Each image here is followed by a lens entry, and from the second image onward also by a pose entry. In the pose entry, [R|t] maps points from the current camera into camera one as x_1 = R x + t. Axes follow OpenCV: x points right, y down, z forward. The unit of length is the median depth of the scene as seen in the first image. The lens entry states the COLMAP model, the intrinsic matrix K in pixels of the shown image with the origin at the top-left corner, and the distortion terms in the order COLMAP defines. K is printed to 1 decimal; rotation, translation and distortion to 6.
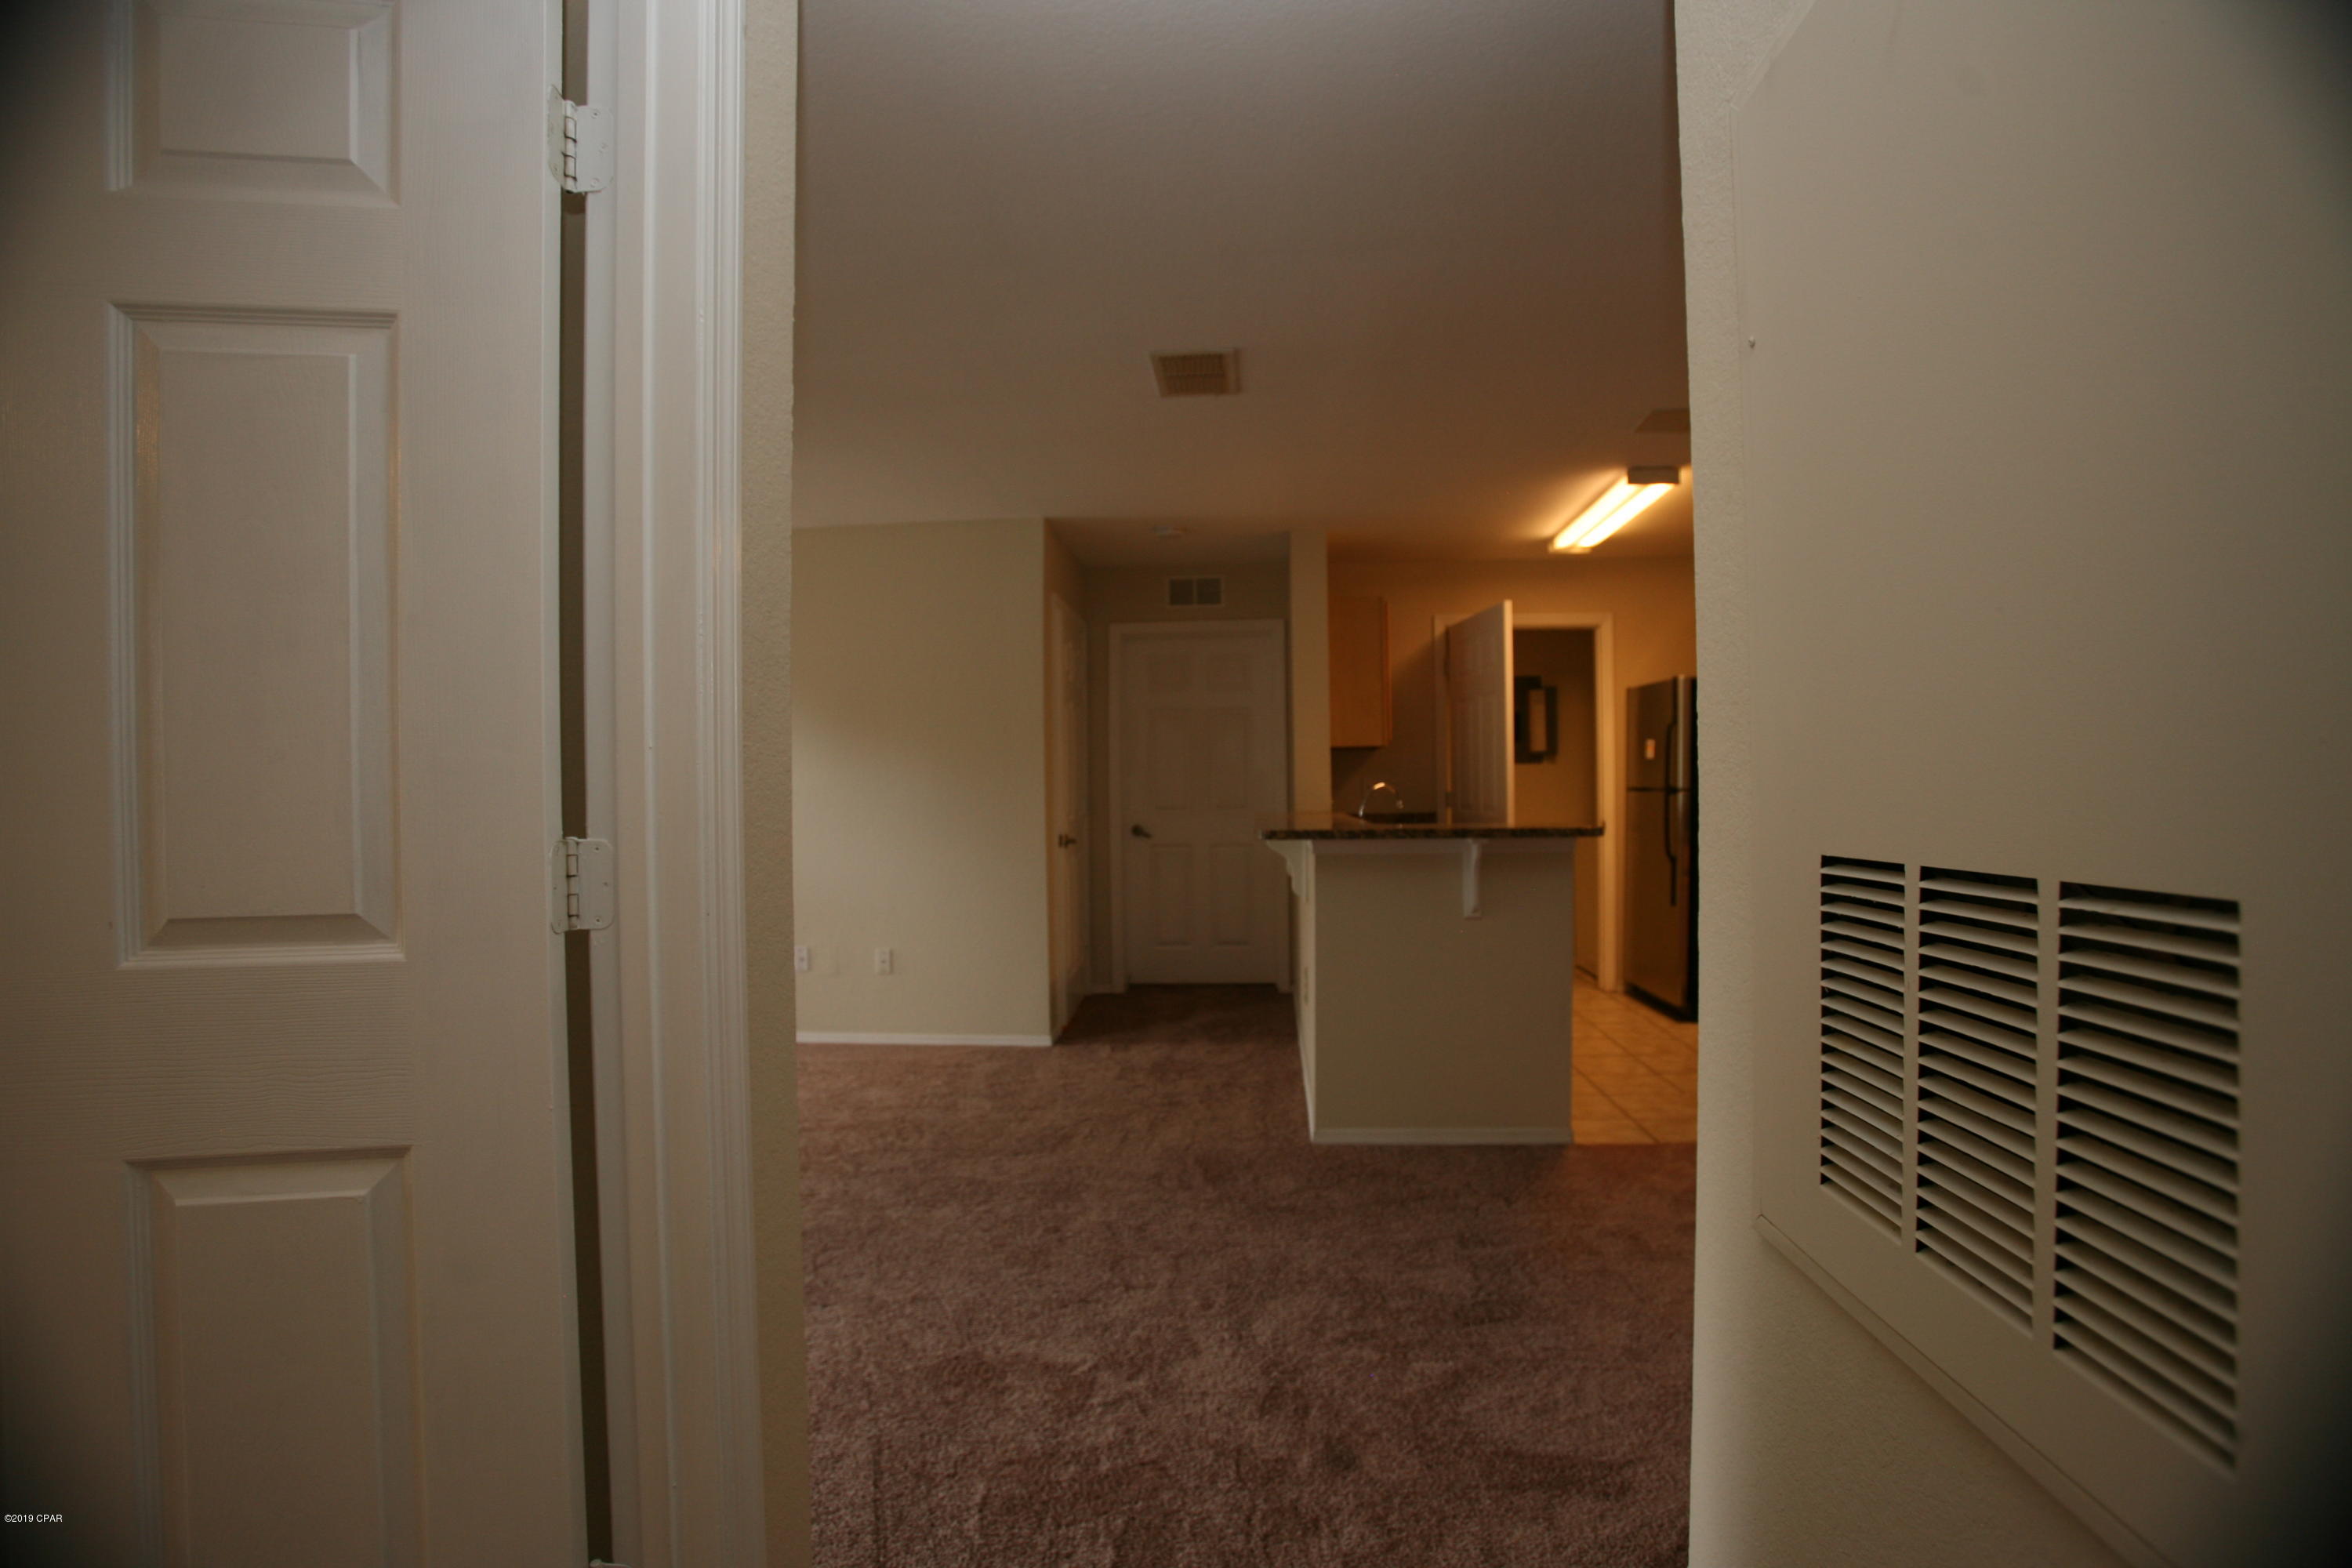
lens RADIAL K [[1108.7, 0, 1181.3], [0, 1108.7, 778.4], [0, 0, 1]] dist [-0.060679, 0.023321]
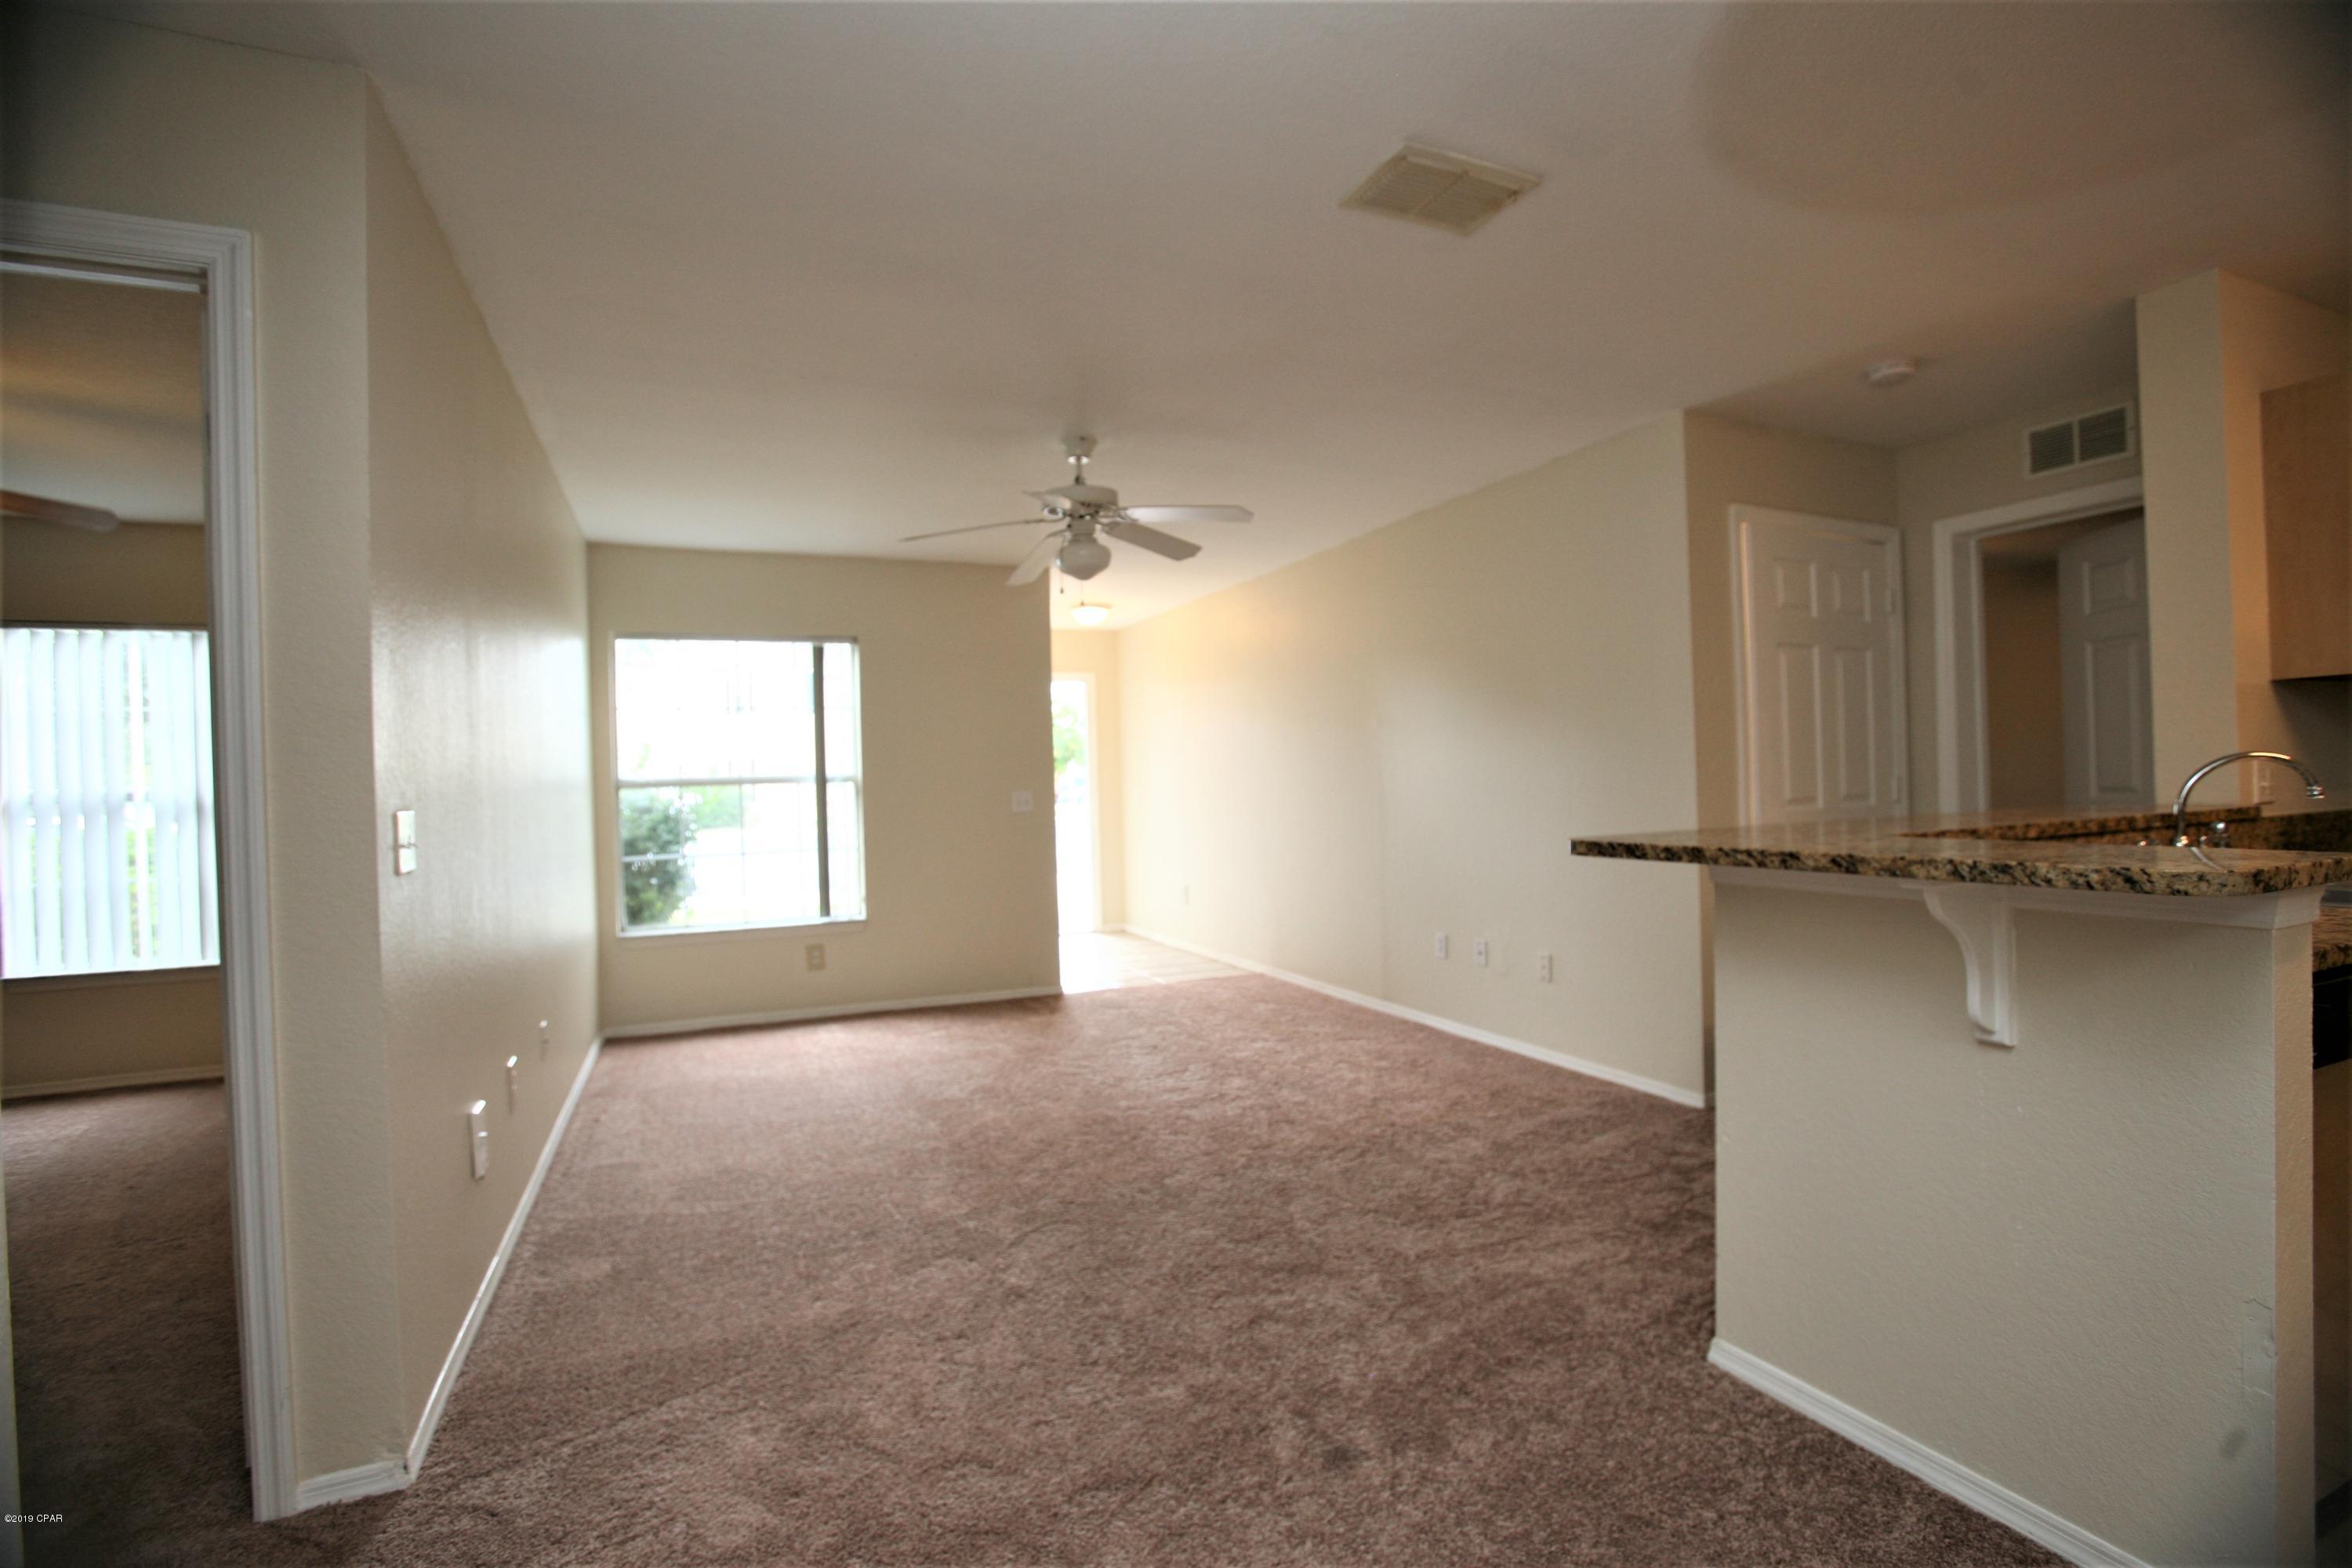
lens RADIAL K [[1108.7, 0, 1181.3], [0, 1108.7, 778.4], [0, 0, 1]] dist [-0.060679, 0.023321]
pose [[0.473413, -0.000101, -0.880841, 0.485048], [0.030735, 0.999393, 0.016404, -0.010768], [0.880304, -0.034839, 0.473129, 0.439135]]
